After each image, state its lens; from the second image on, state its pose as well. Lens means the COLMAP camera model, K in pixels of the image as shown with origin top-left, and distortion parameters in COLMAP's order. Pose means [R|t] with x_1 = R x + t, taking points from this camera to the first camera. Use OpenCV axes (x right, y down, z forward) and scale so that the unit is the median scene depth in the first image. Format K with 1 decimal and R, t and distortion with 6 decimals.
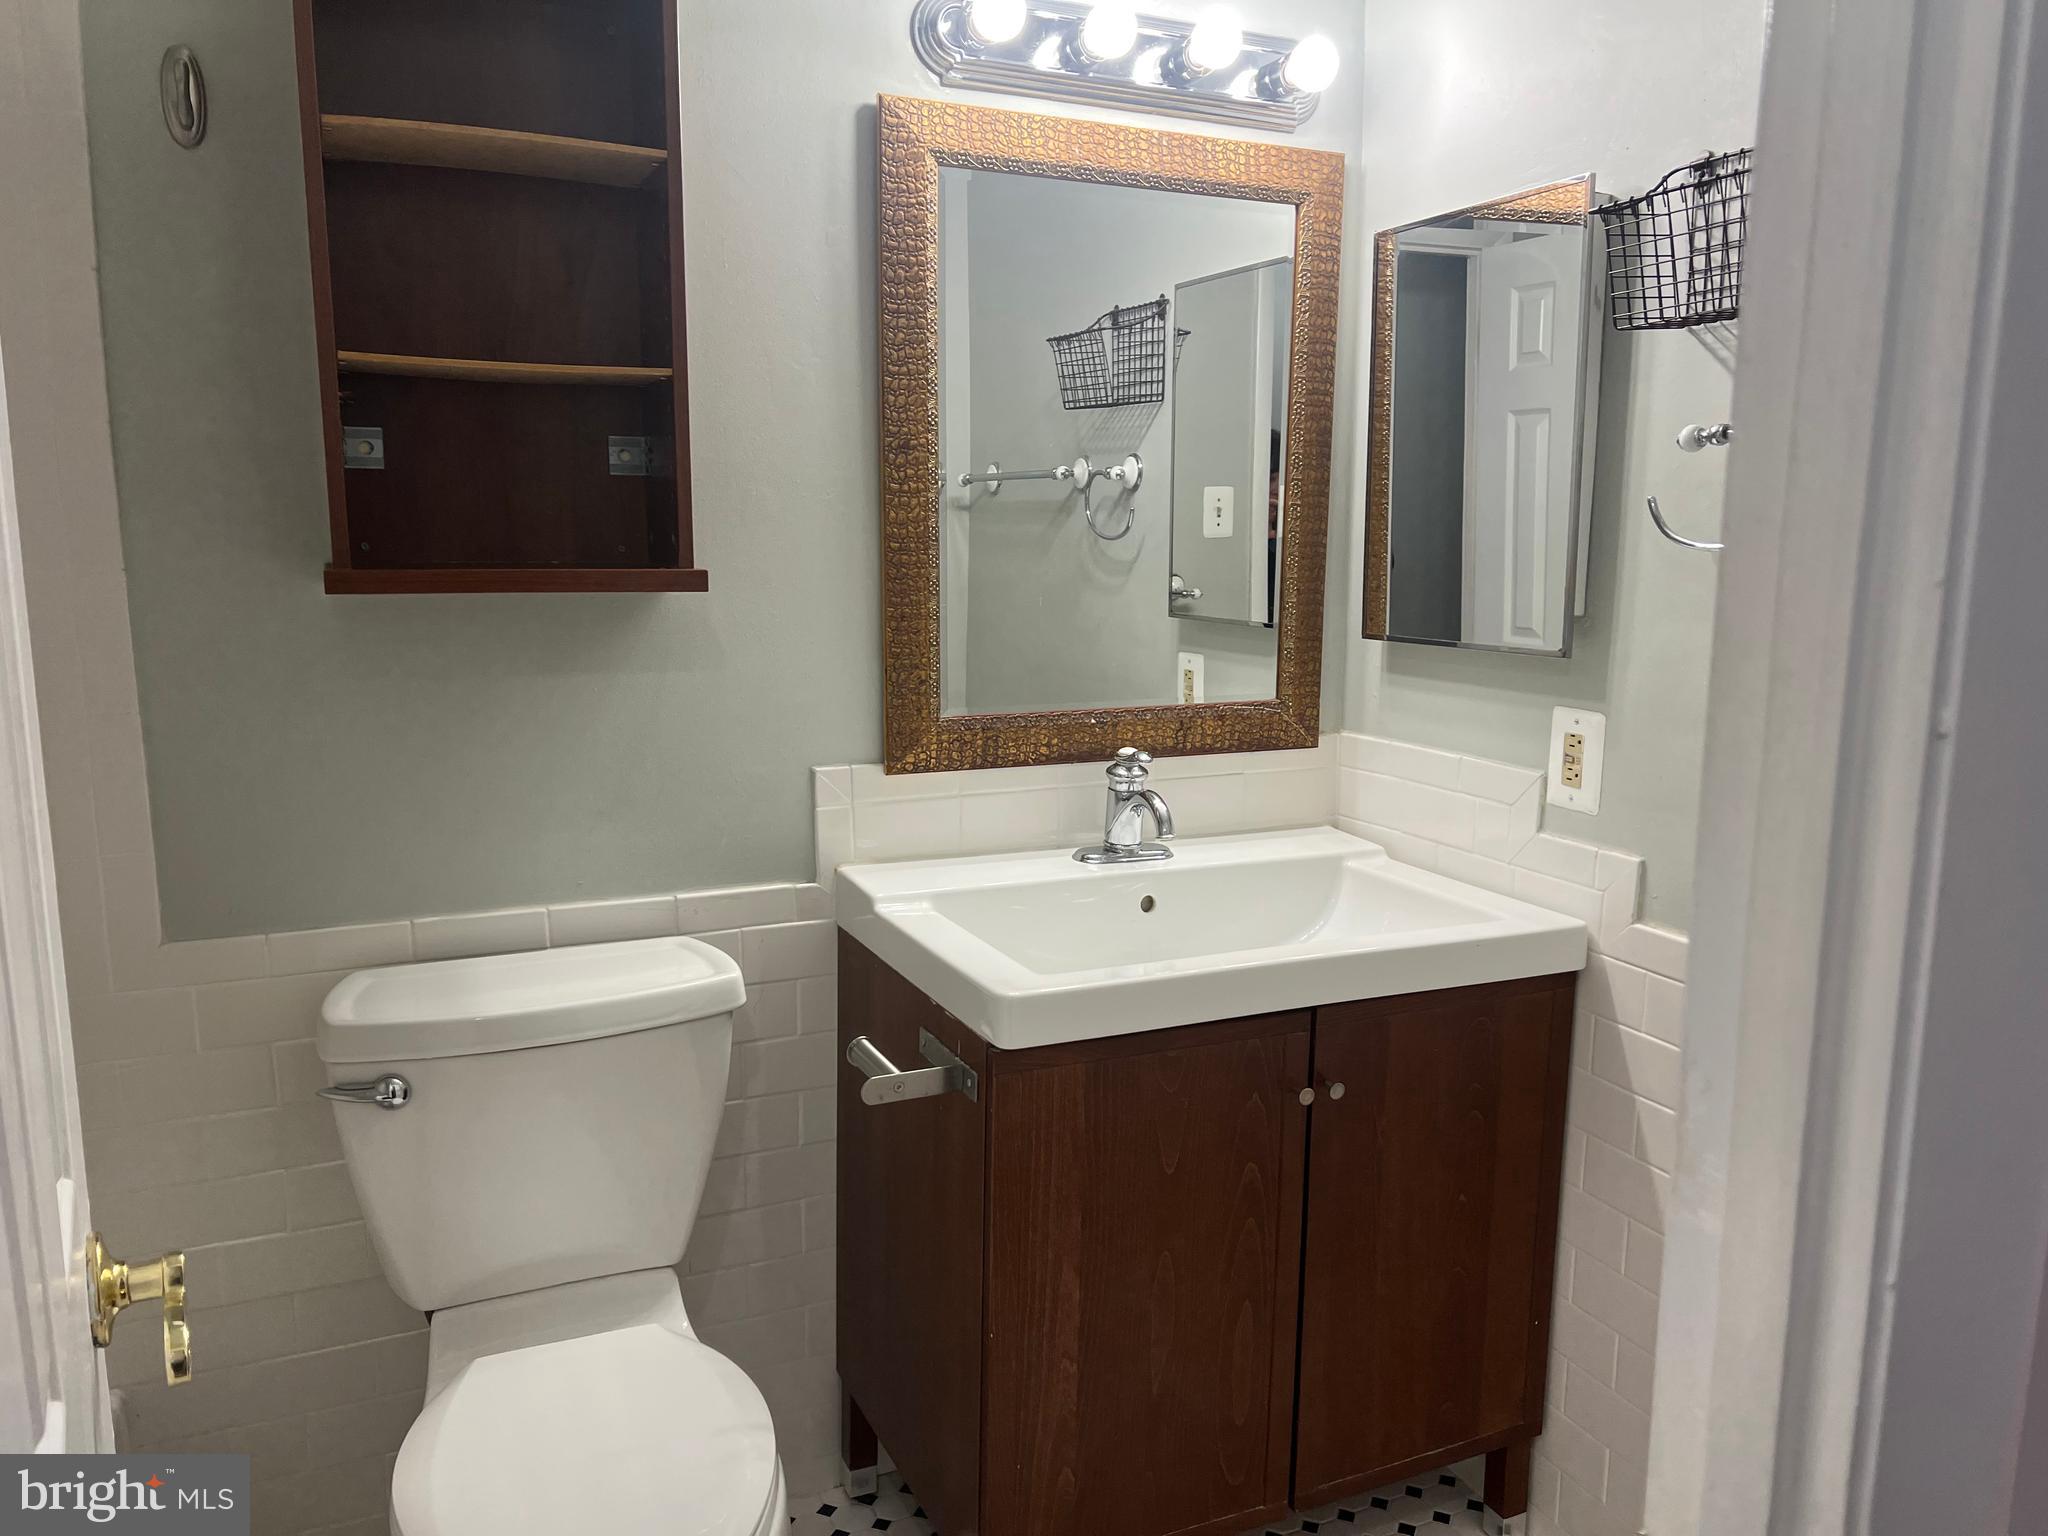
lens RADIAL K [[1525.4, 0, 1022.0], [0, 1525.4, 775.4], [0, 0, 1]] dist [0.000497, -0.002893]
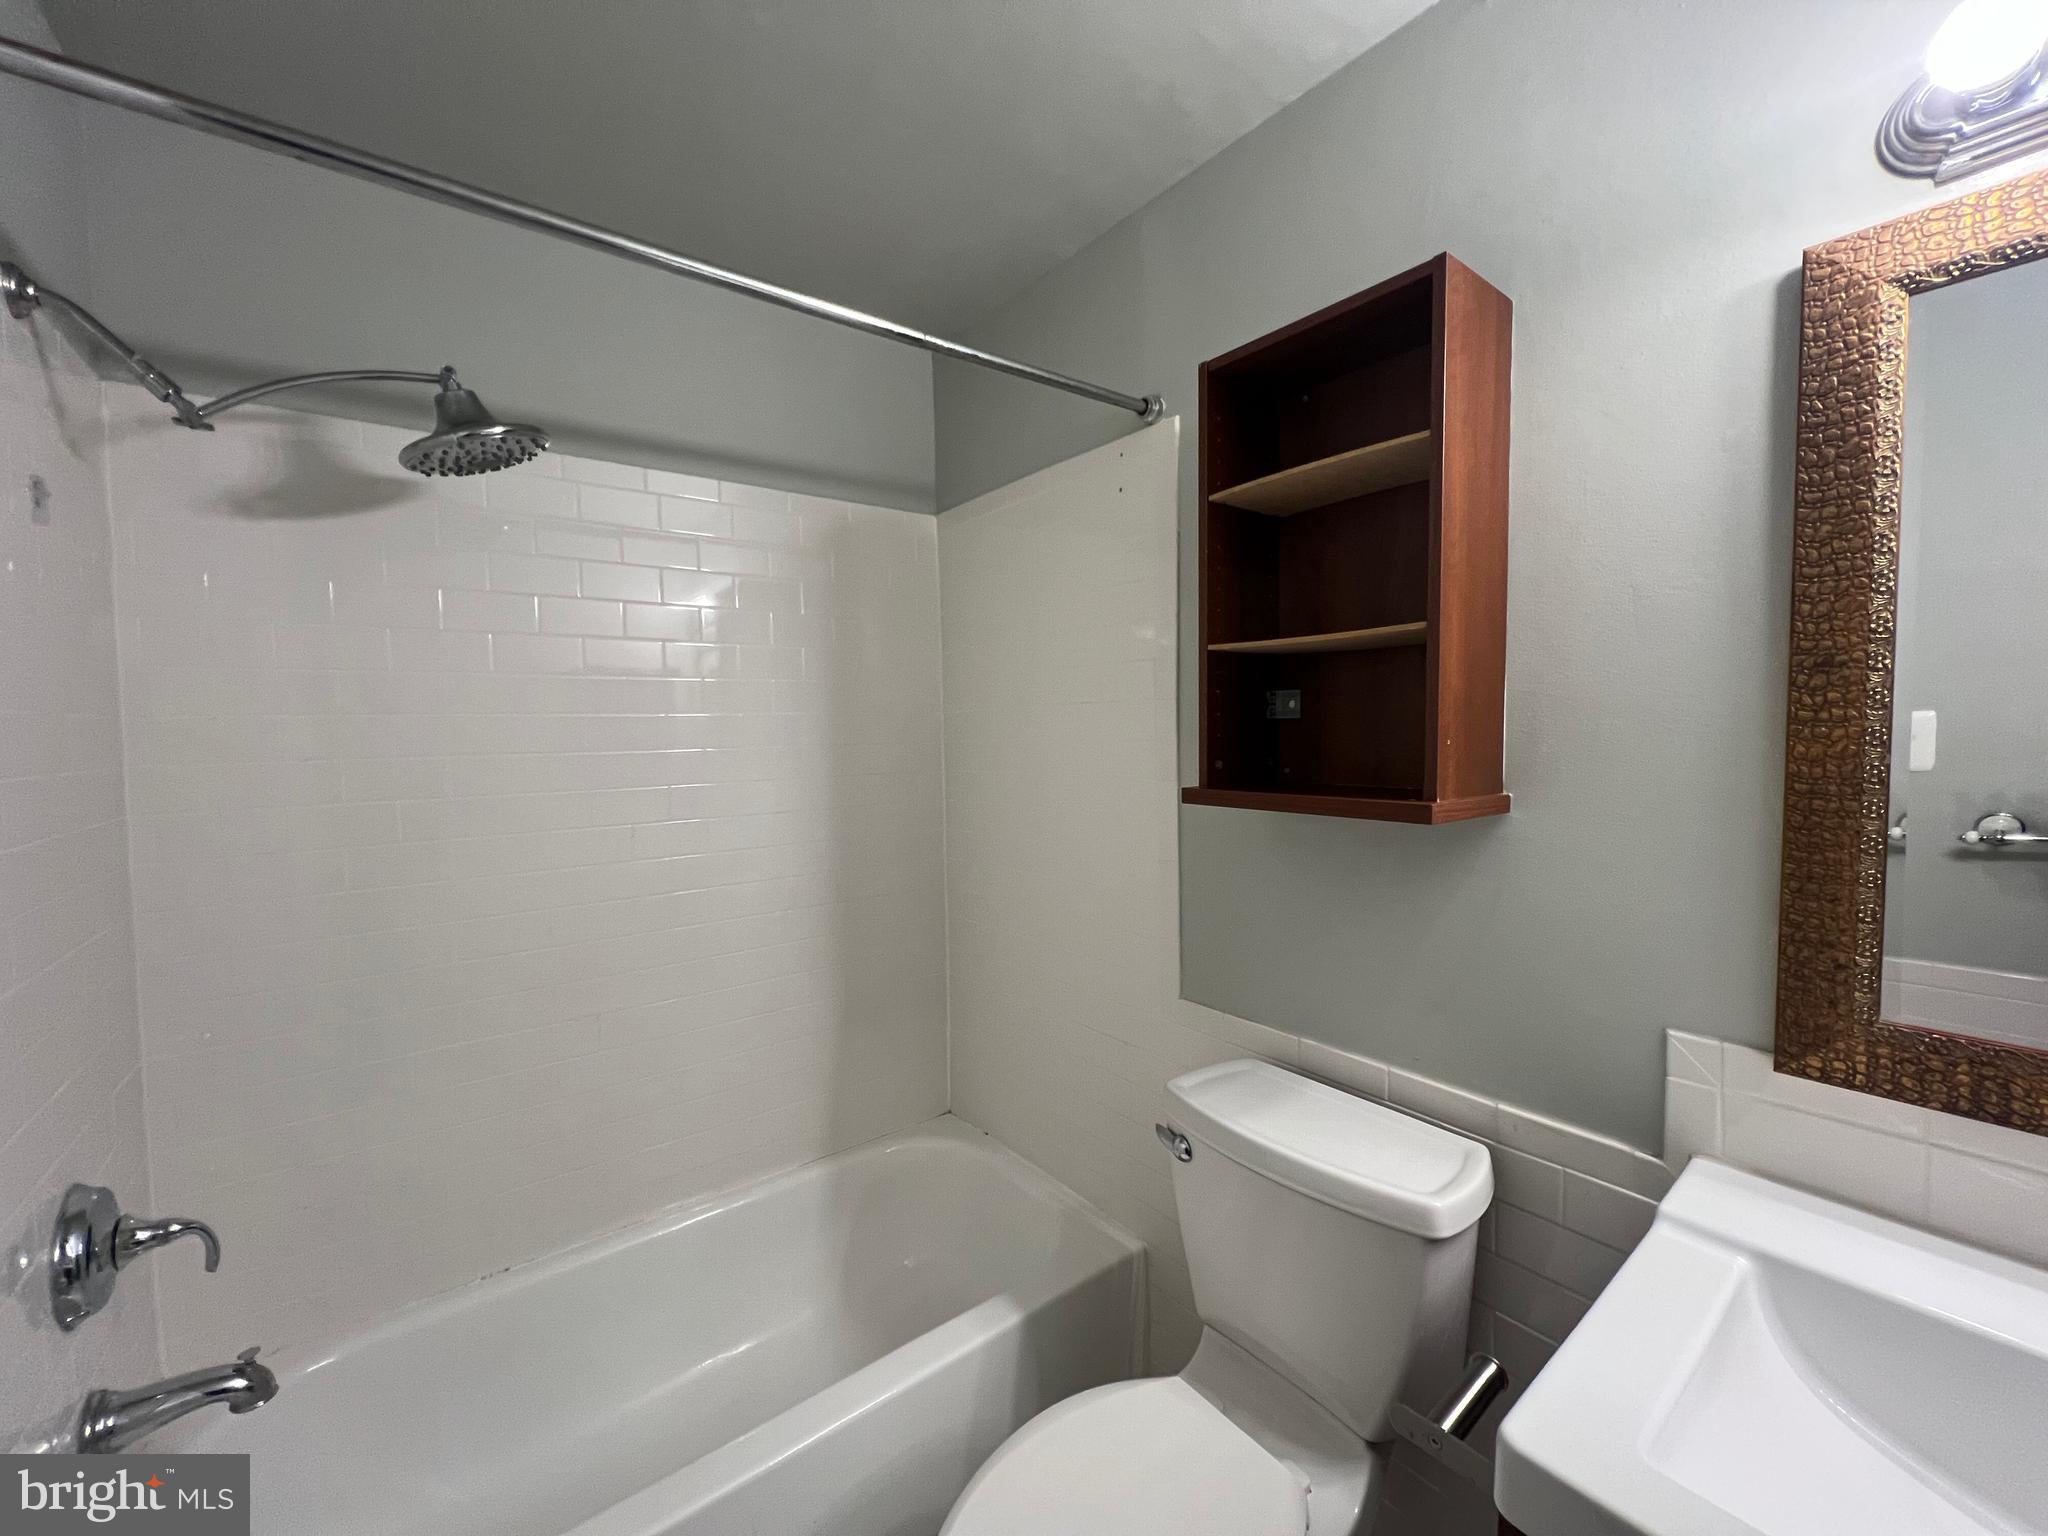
lens RADIAL K [[823.1, 0, 1023.2], [0, 823.1, 760.9], [0, 0, 1]] dist [0.009582, -0.000160]
pose [[0.231932, 0.021851, -0.972486, 0.245495], [-0.156701, 0.987529, -0.015183, -0.094505], [0.960027, 0.155911, 0.232464, 0.508331]]
